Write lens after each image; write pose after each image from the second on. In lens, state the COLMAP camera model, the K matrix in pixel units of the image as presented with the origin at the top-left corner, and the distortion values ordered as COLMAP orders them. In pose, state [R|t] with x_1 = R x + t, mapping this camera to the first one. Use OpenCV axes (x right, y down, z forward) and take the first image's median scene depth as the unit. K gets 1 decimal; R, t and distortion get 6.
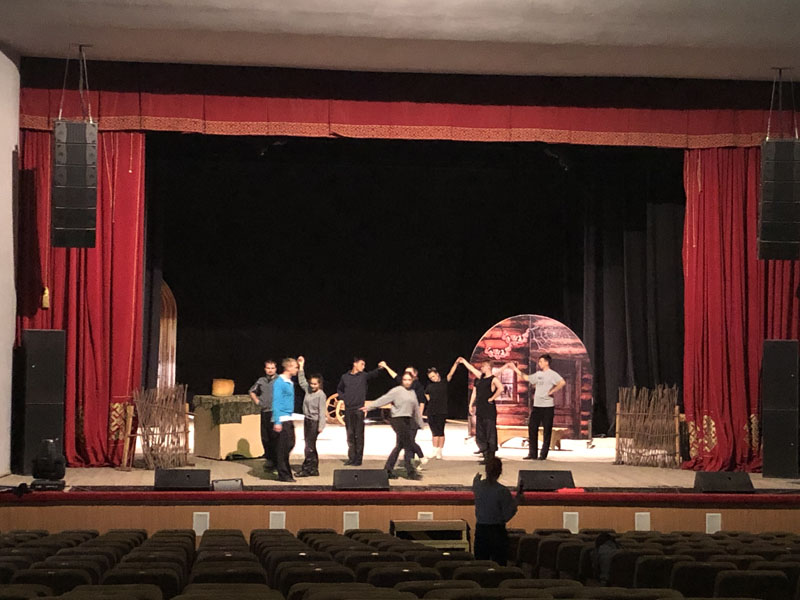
lens RADIAL K [[1596.5, 0, 402.6], [0, 1596.5, 303.7], [0, 0, 1]] dist [0.304754, 0.000000]
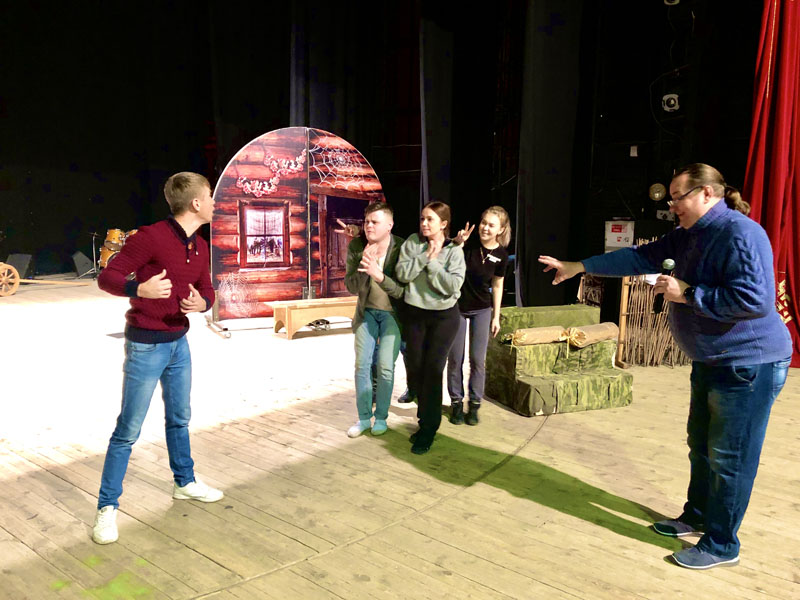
lens RADIAL K [[642.6, 0, 403.6], [0, 642.6, 302.6], [0, 0, 1]] dist [0.022420, -0.034146]
pose [[0.713735, -0.096811, 0.693693, -0.096748], [-0.023013, 0.986625, 0.161371, 0.041231], [-0.700038, -0.131140, 0.701961, 0.954085]]
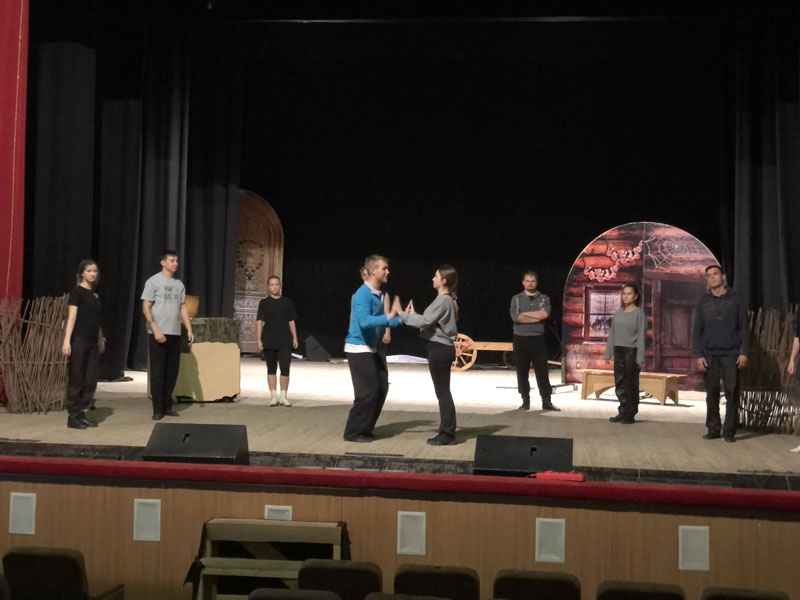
lens RADIAL K [[1234.9, 0, 372.4], [0, 1234.9, 286.7], [0, 0, 1]] dist [0.091845, 0.000000]
pose [[0.967342, 0.005733, -0.253409, 0.126665], [-0.006076, 0.999981, -0.000571, 0.046417], [0.253401, 0.002092, 0.967359, 0.503138]]
